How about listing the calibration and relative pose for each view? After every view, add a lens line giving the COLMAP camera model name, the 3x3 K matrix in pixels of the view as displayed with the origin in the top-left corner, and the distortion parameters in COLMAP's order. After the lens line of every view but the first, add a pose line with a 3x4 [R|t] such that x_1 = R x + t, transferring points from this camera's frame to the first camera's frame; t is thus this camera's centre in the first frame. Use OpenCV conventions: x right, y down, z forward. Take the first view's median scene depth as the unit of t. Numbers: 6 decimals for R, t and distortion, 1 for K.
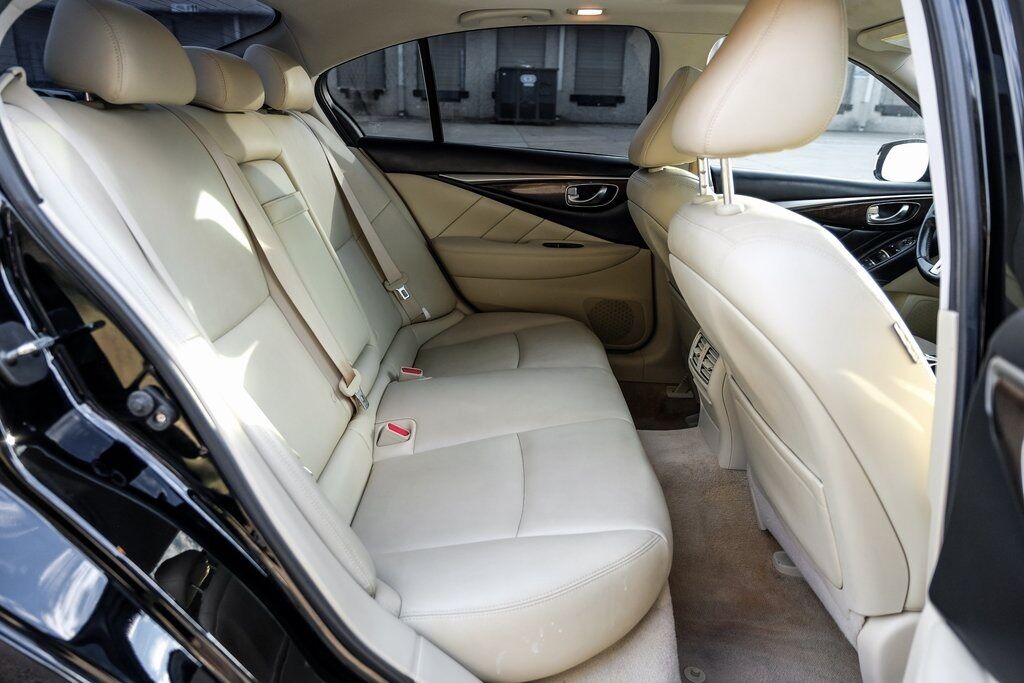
lens RADIAL K [[688.1, 0, 511.5], [0, 688.1, 349.9], [0, 0, 1]] dist [-0.023439, 0.005177]
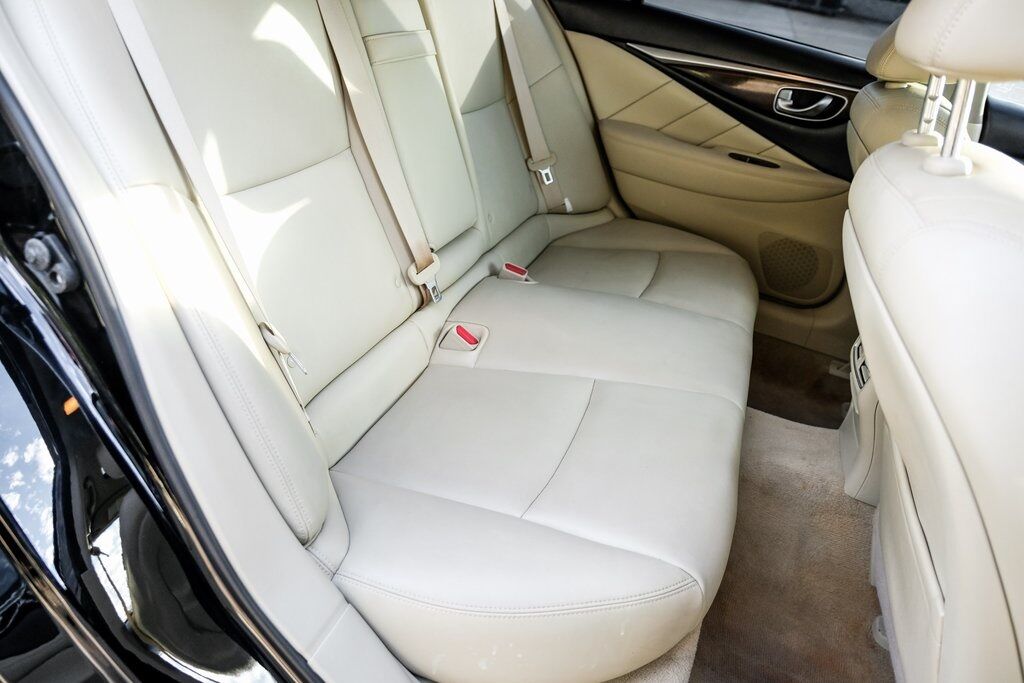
lens RADIAL K [[688.1, 0, 511.5], [0, 688.1, 349.9], [0, 0, 1]] dist [-0.023439, 0.005177]
pose [[0.930428, 0.279014, -0.237601, 0.072670], [-0.234325, 0.951434, 0.199663, -0.038728], [0.281771, -0.130096, 0.950621, 0.139558]]
